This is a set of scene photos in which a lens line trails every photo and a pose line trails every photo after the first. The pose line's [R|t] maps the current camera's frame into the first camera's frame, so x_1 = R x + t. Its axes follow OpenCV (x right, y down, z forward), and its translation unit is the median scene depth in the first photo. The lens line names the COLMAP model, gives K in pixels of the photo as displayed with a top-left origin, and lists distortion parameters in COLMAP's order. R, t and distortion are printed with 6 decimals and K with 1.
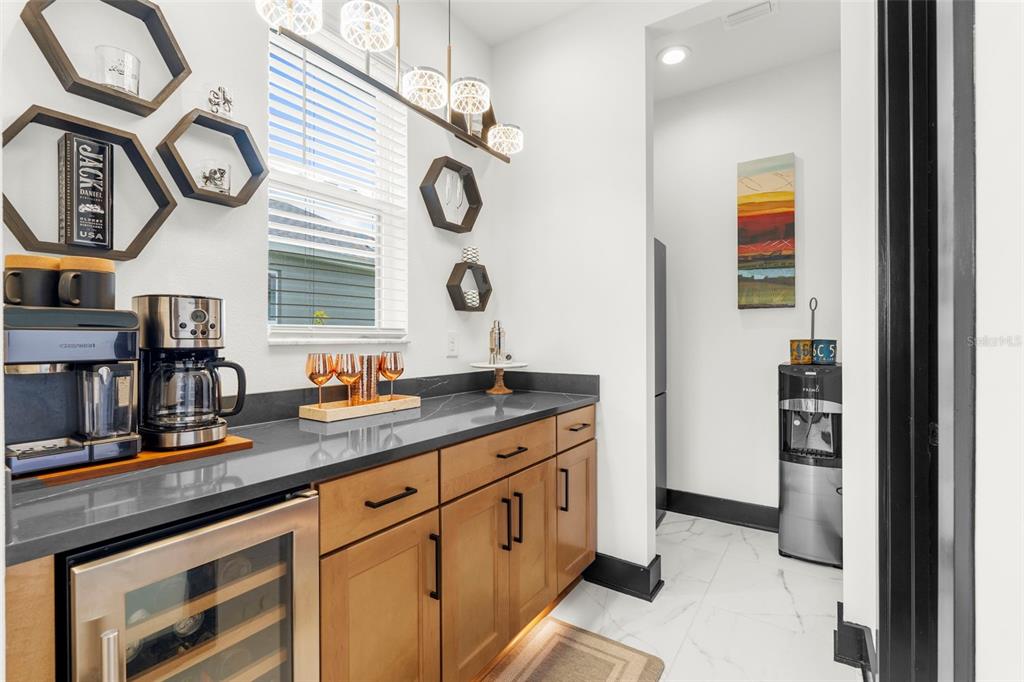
lens RADIAL K [[452.6, 0, 514.2], [0, 452.6, 339.0], [0, 0, 1]] dist [-0.003494, -0.000132]
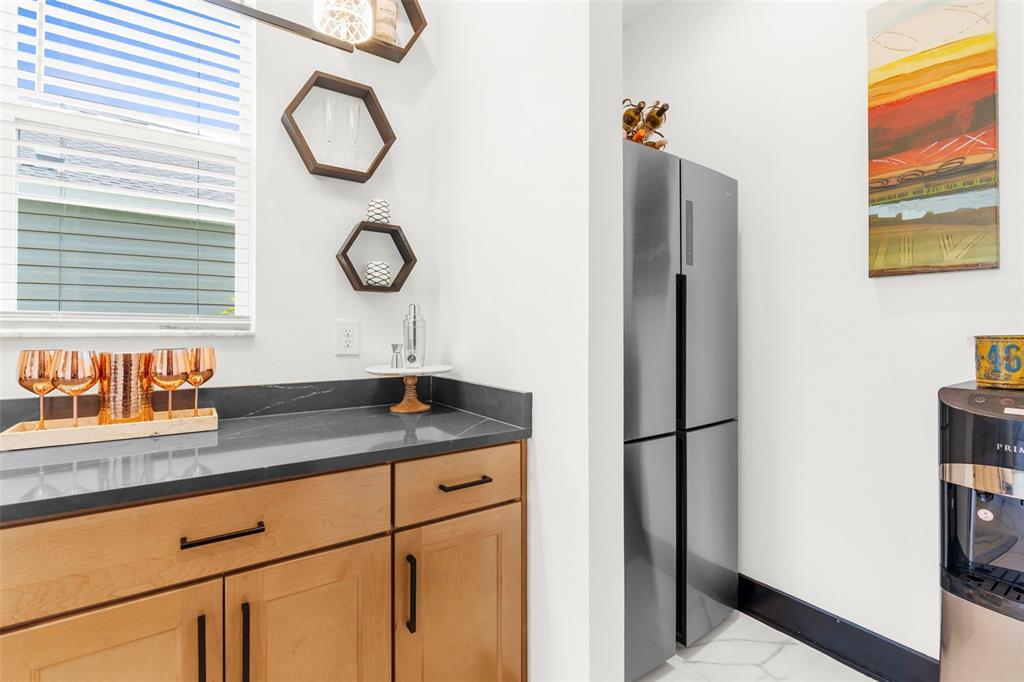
lens RADIAL K [[459.2, 0, 511.3], [0, 459.2, 327.4], [0, 0, 1]] dist [0.000397, 0.000316]
pose [[0.932993, 0.002143, -0.359888, 0.355461], [-0.004584, 0.999972, -0.005928, -0.001932], [0.359865, 0.007180, 0.932977, 0.401778]]
